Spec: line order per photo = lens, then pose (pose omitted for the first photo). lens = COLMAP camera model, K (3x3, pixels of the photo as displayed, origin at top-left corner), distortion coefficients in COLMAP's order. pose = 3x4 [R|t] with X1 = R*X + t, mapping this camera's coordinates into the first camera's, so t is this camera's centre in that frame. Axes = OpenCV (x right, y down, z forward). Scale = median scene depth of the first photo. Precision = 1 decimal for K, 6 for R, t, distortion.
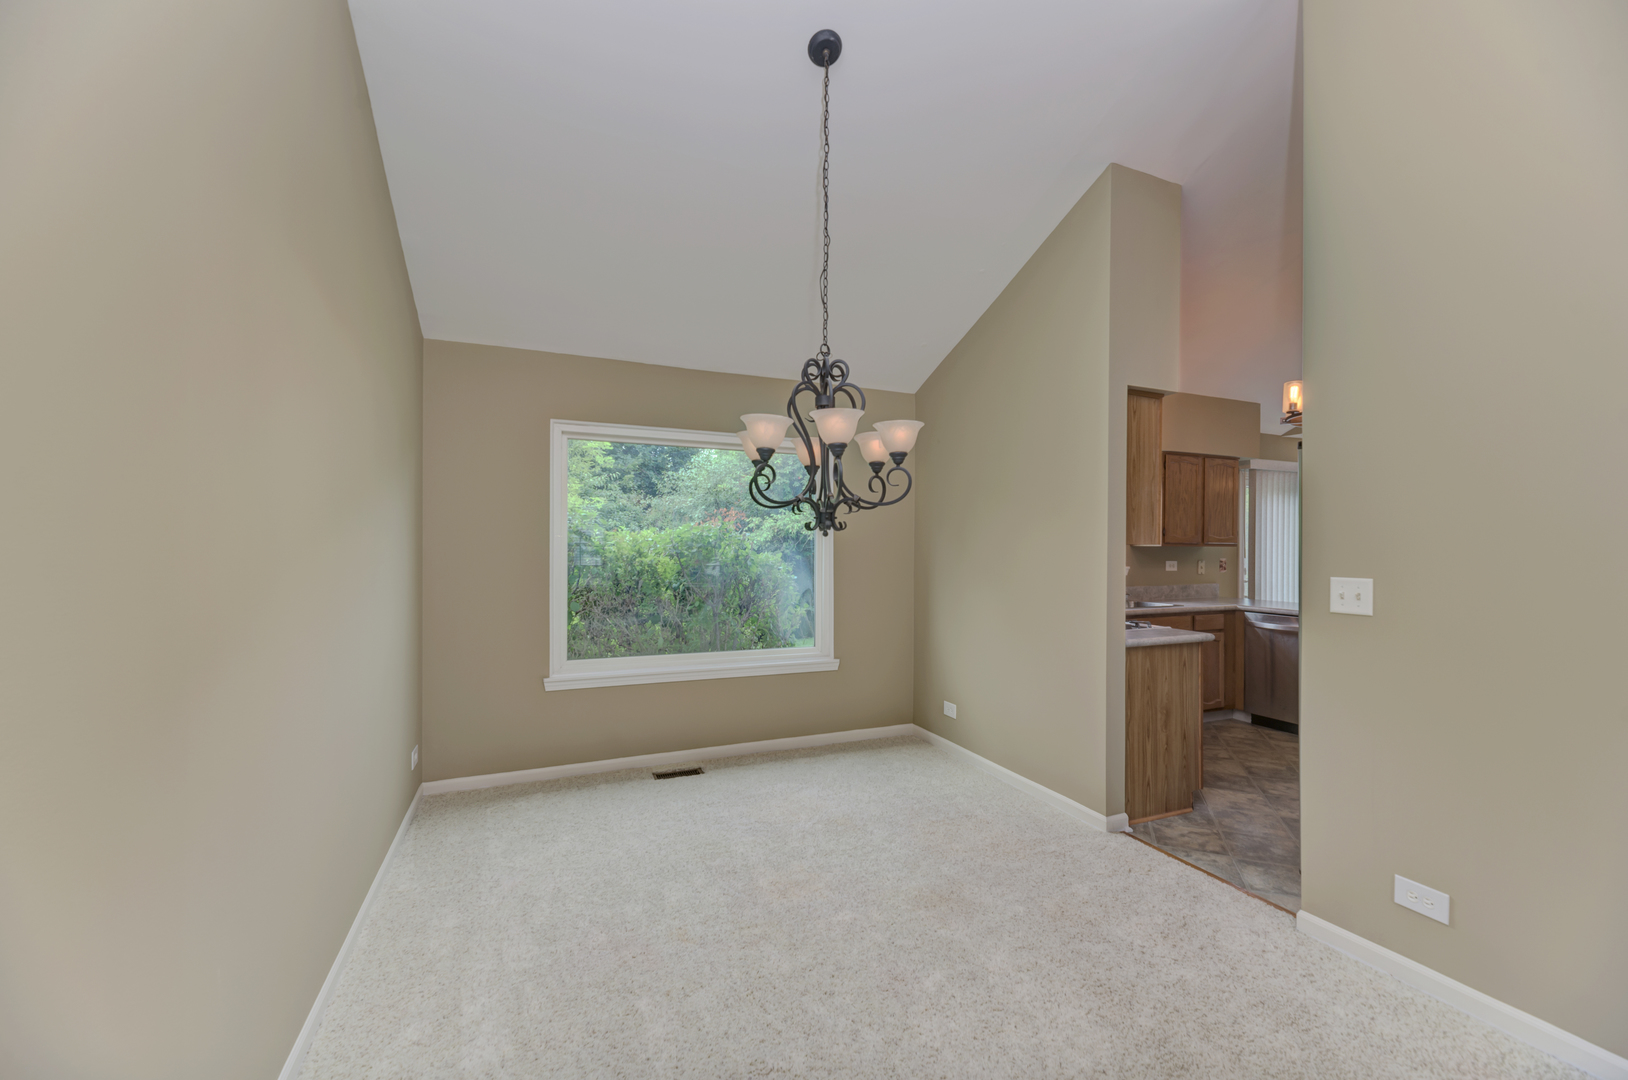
lens RADIAL K [[650.4, 0, 815.8], [0, 650.4, 549.0], [0, 0, 1]] dist [0.002336, -0.000240]
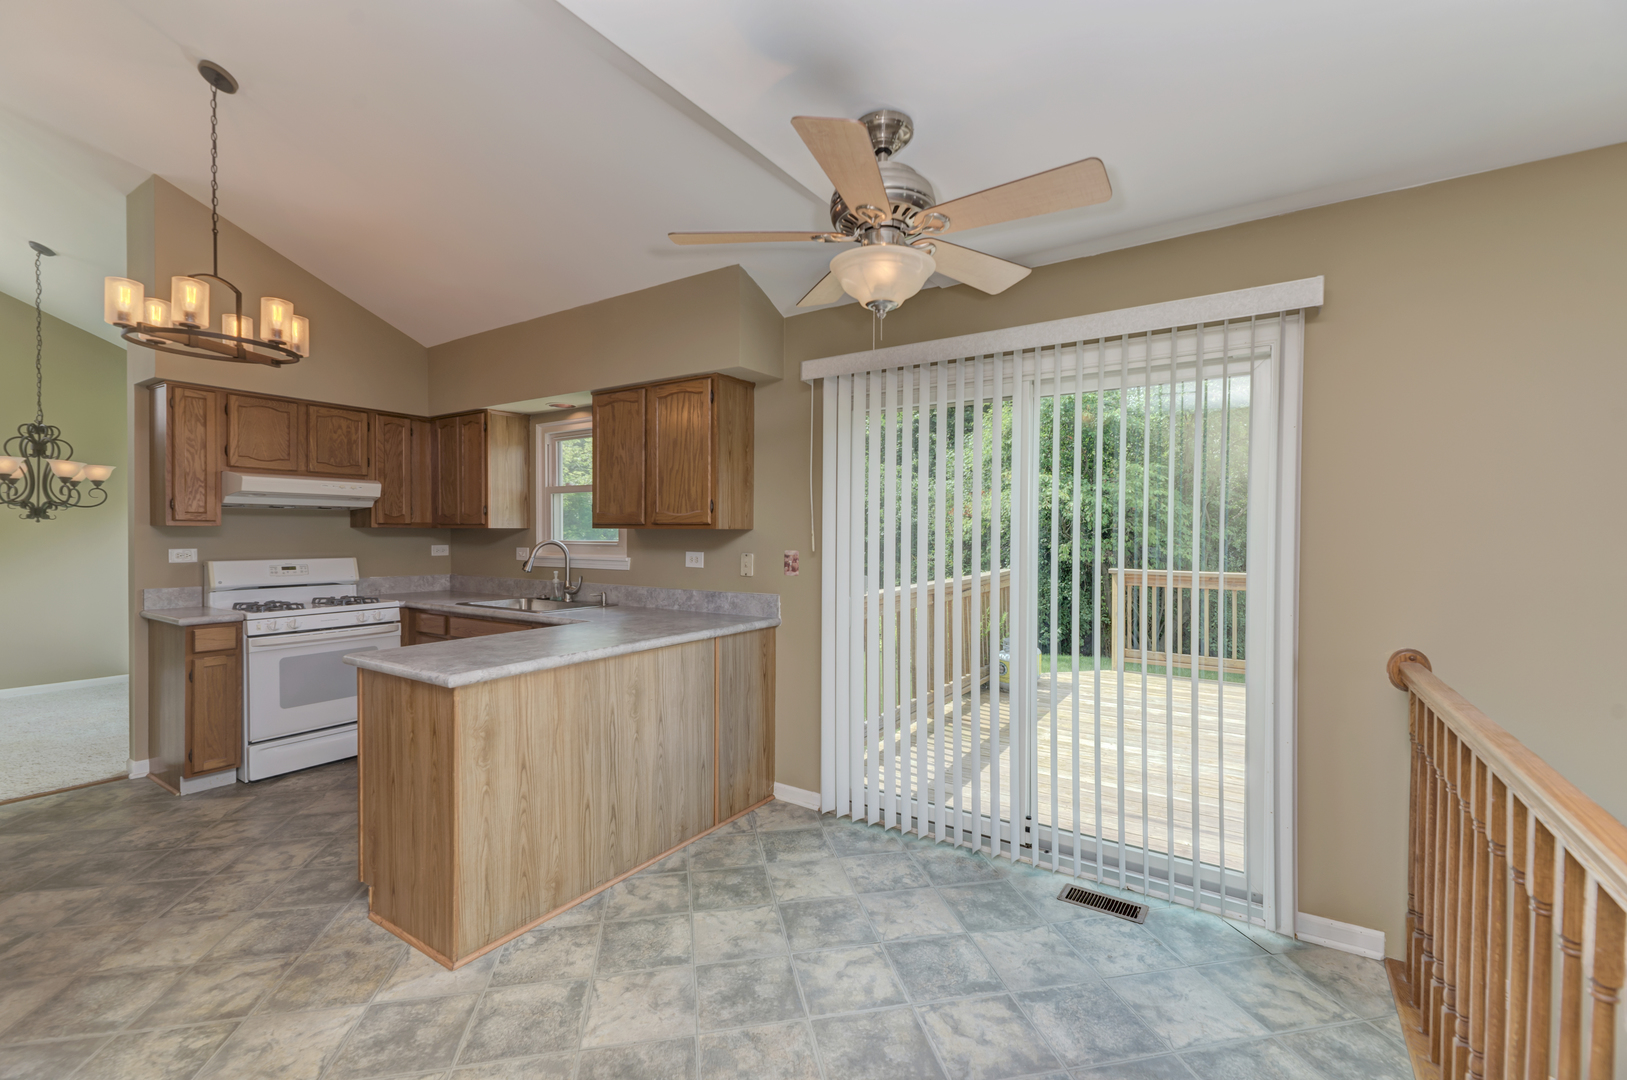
lens RADIAL K [[690.9, 0, 813.9], [0, 690.9, 539.6], [0, 0, 1]] dist [0.008207, -0.002096]
pose [[0.553533, 0.006049, -0.832806, 1.530453], [-0.005561, 0.999978, 0.003567, 0.003800], [0.832809, 0.002657, 0.553554, 0.937716]]
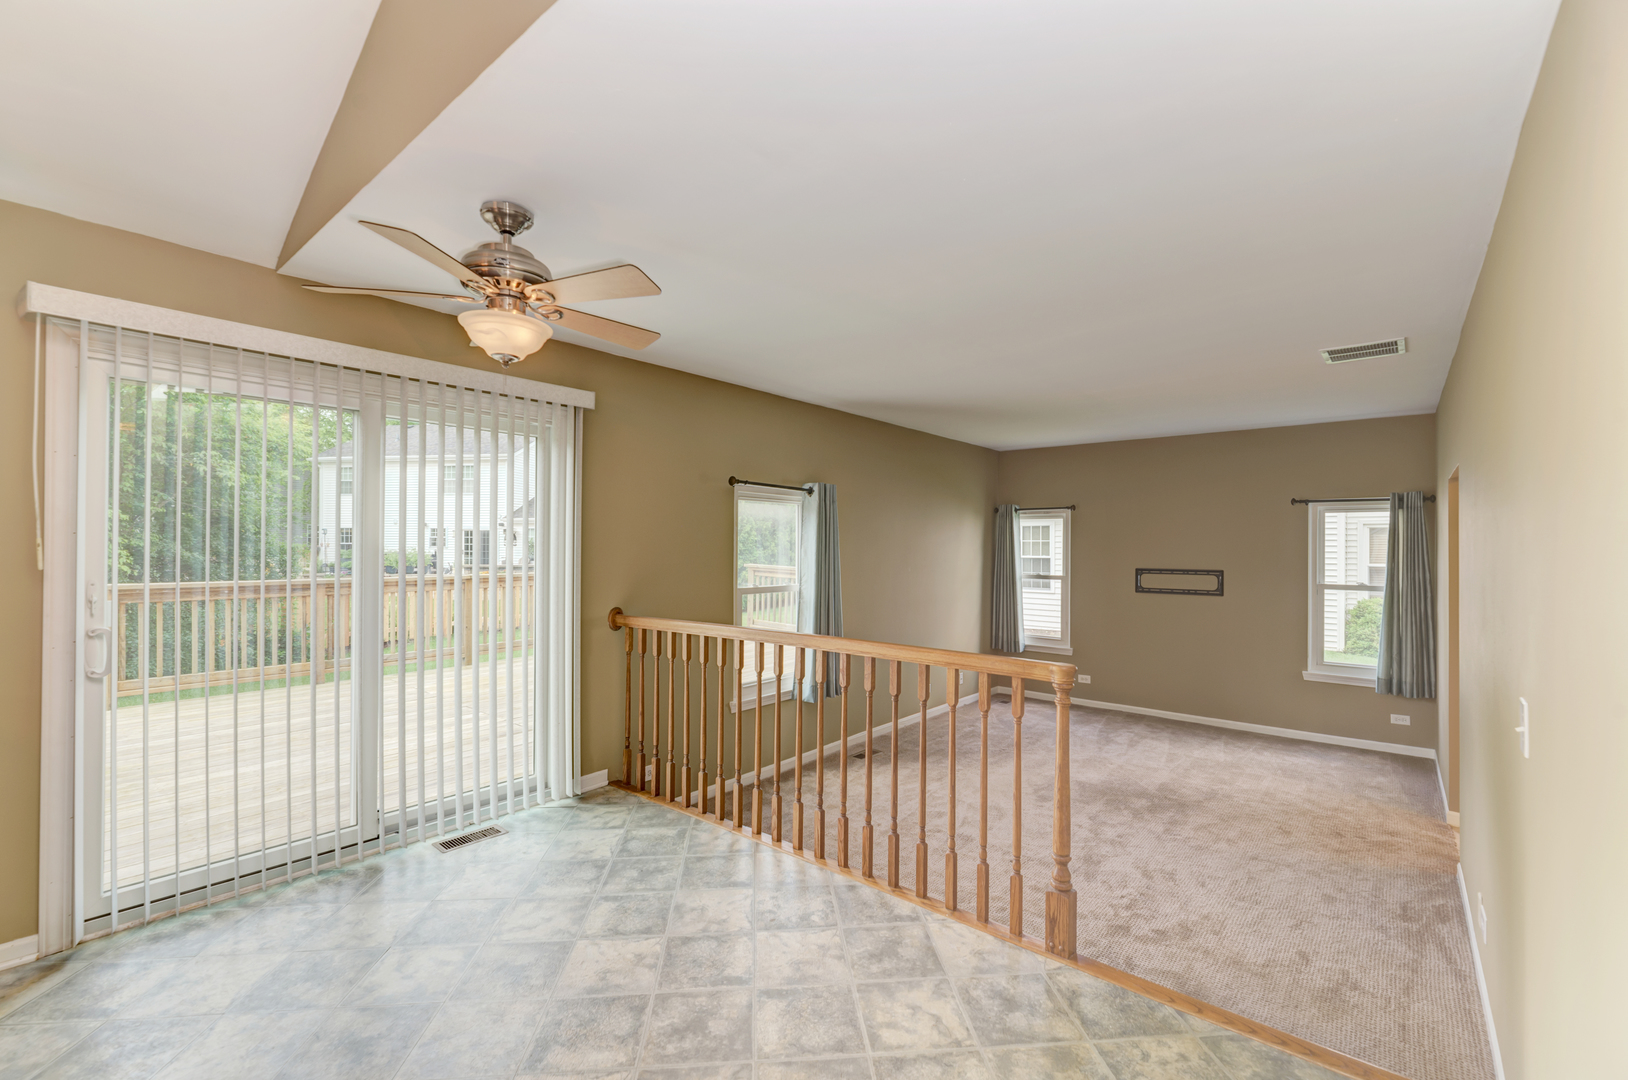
lens RADIAL K [[691.4, 0, 814.1], [0, 691.4, 545.2], [0, 0, 1]] dist [0.008207, -0.002096]
pose [[0.889680, 0.001585, 0.456582, 1.170766], [-0.000308, 0.999996, -0.002870, 0.003470], [-0.456585, 0.002412, 0.889677, 0.648522]]
